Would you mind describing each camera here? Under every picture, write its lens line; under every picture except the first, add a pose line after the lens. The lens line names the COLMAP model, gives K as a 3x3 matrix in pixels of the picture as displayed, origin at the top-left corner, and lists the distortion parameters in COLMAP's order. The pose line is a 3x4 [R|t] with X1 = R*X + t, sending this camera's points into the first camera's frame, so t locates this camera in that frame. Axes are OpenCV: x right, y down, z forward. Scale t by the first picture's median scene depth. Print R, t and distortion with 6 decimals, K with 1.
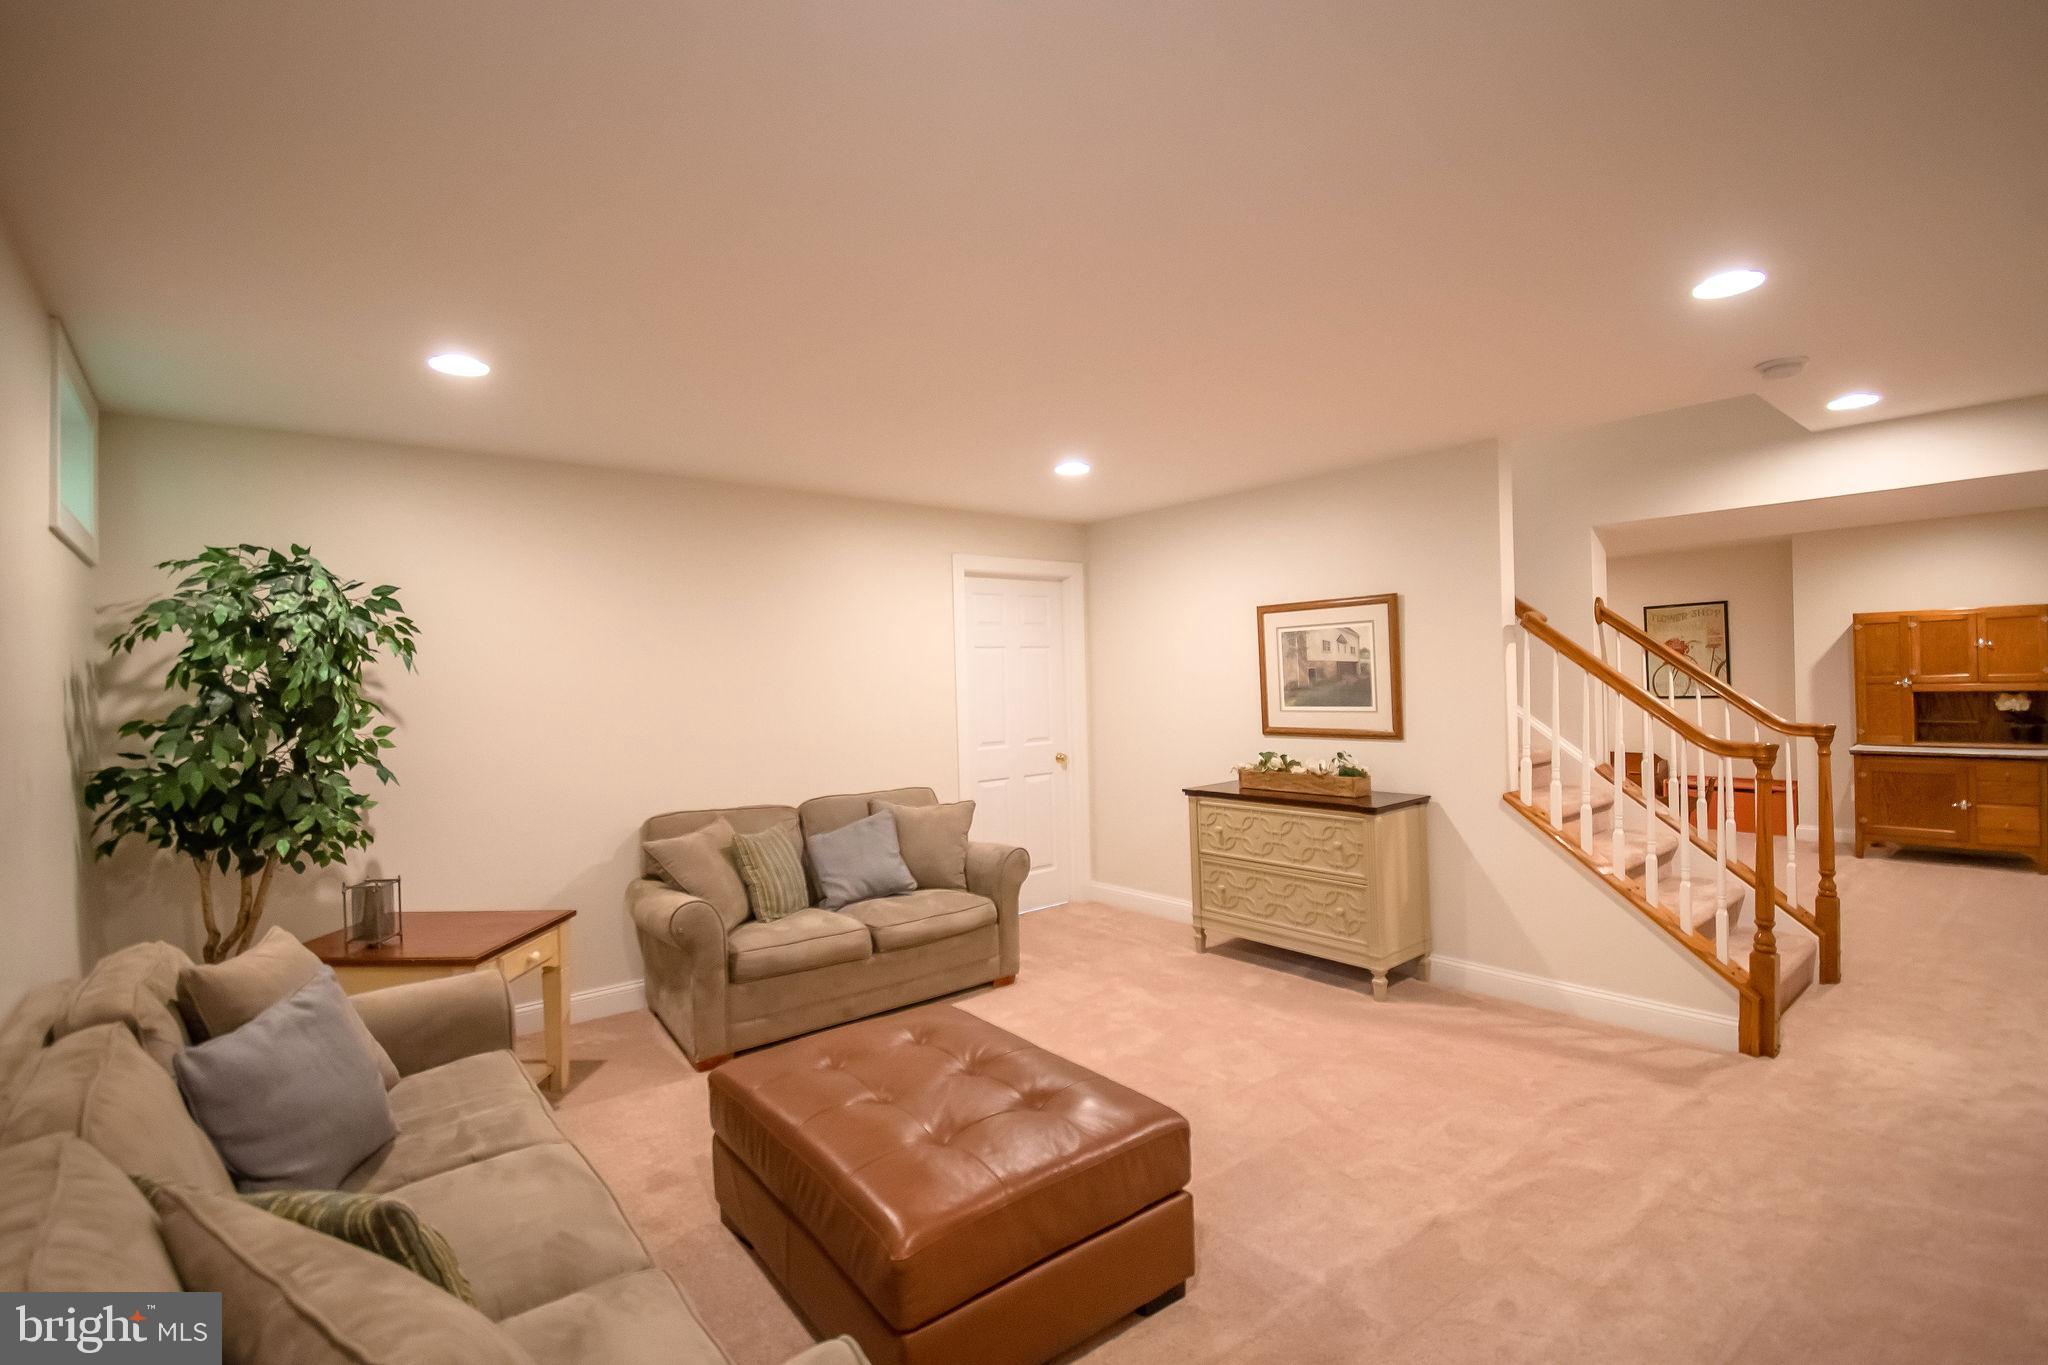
lens RADIAL K [[928.9, 0, 1034.8], [0, 928.9, 679.9], [0, 0, 1]] dist [0.014741, -0.022966]
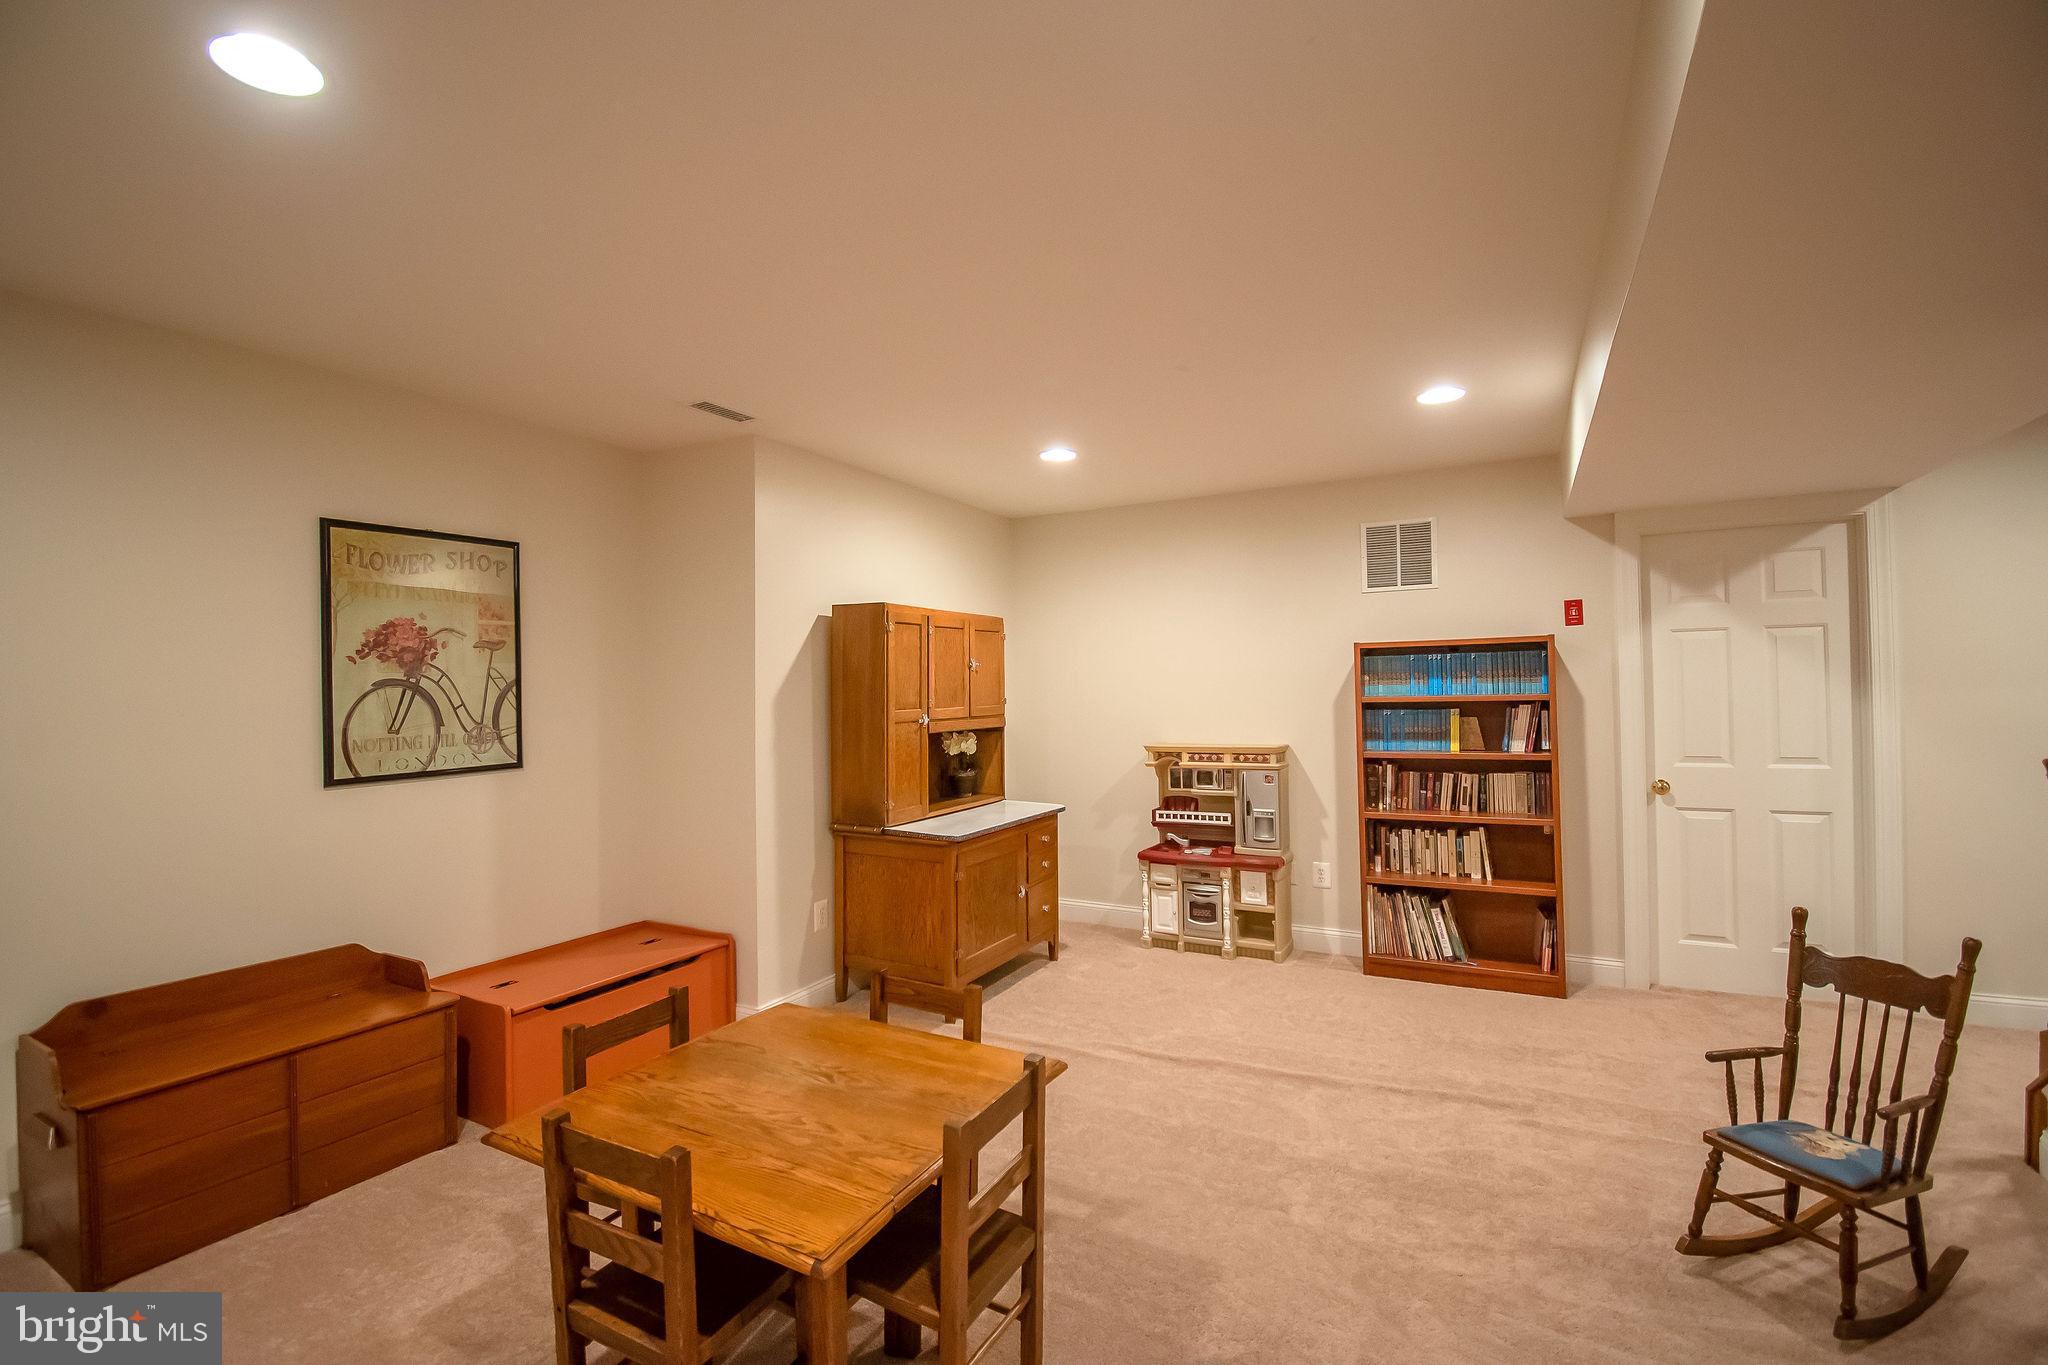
lens RADIAL K [[905.9, 0, 1020.3], [0, 905.9, 676.4], [0, 0, 1]] dist [0.013890, -0.022059]
pose [[-0.368442, 0.039108, 0.928828, 0.340608], [0.022898, 0.999193, -0.032988, -0.005114], [-0.929369, 0.009114, -0.369041, 1.185006]]
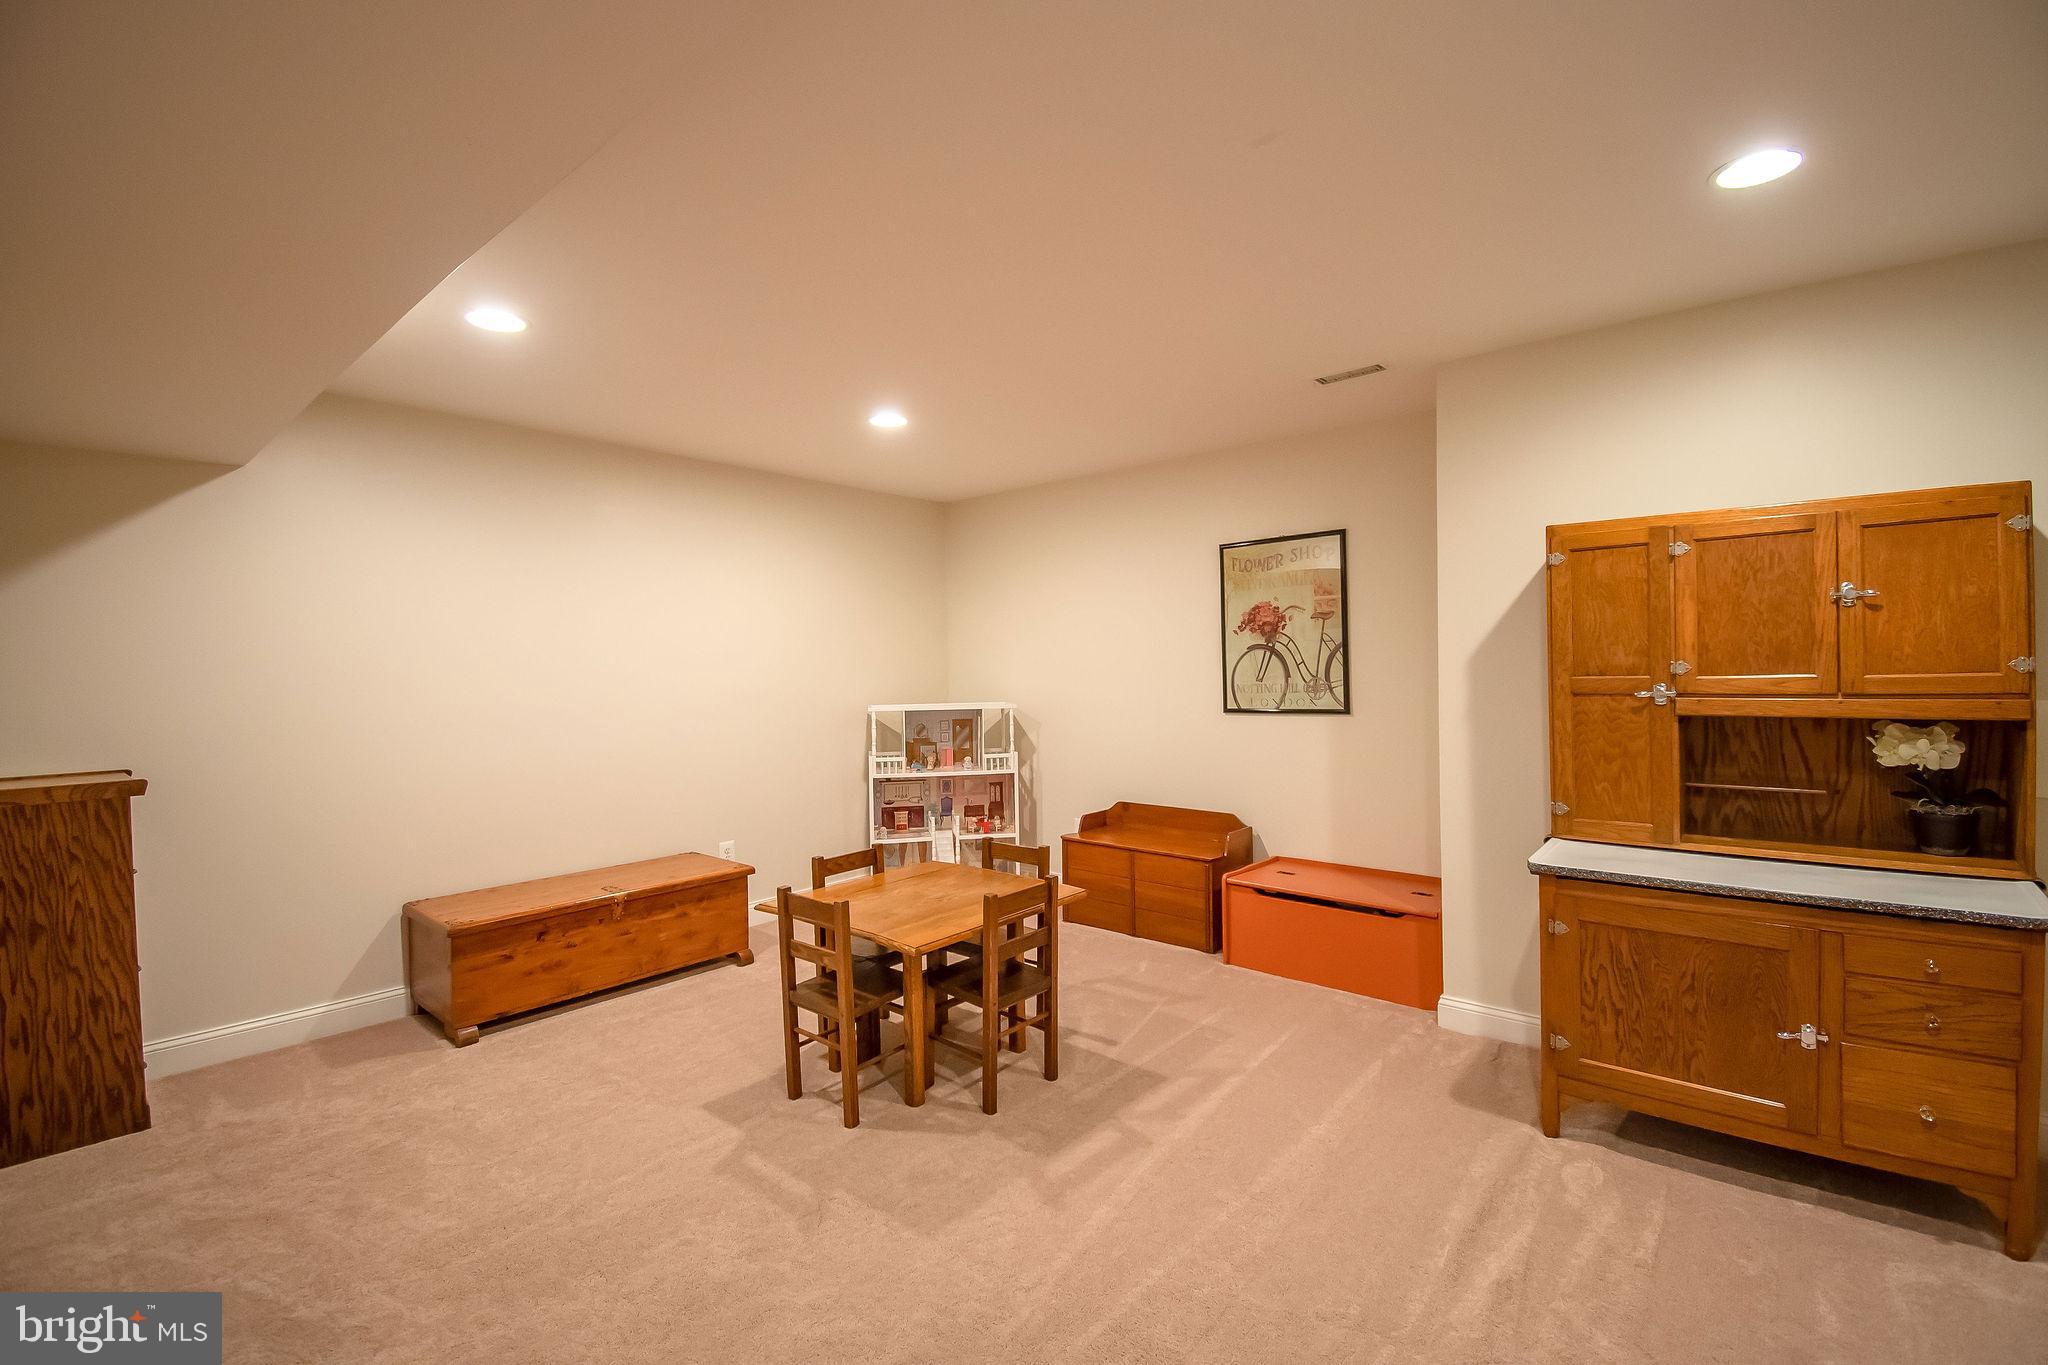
lens RADIAL K [[905.9, 0, 1020.3], [0, 905.9, 676.4], [0, 0, 1]] dist [0.013890, -0.022059]
pose [[0.988201, 0.006016, 0.153044, 0.612886], [-0.006905, 0.999962, 0.005275, -0.004630], [-0.153006, -0.006270, 0.988205, 0.659824]]
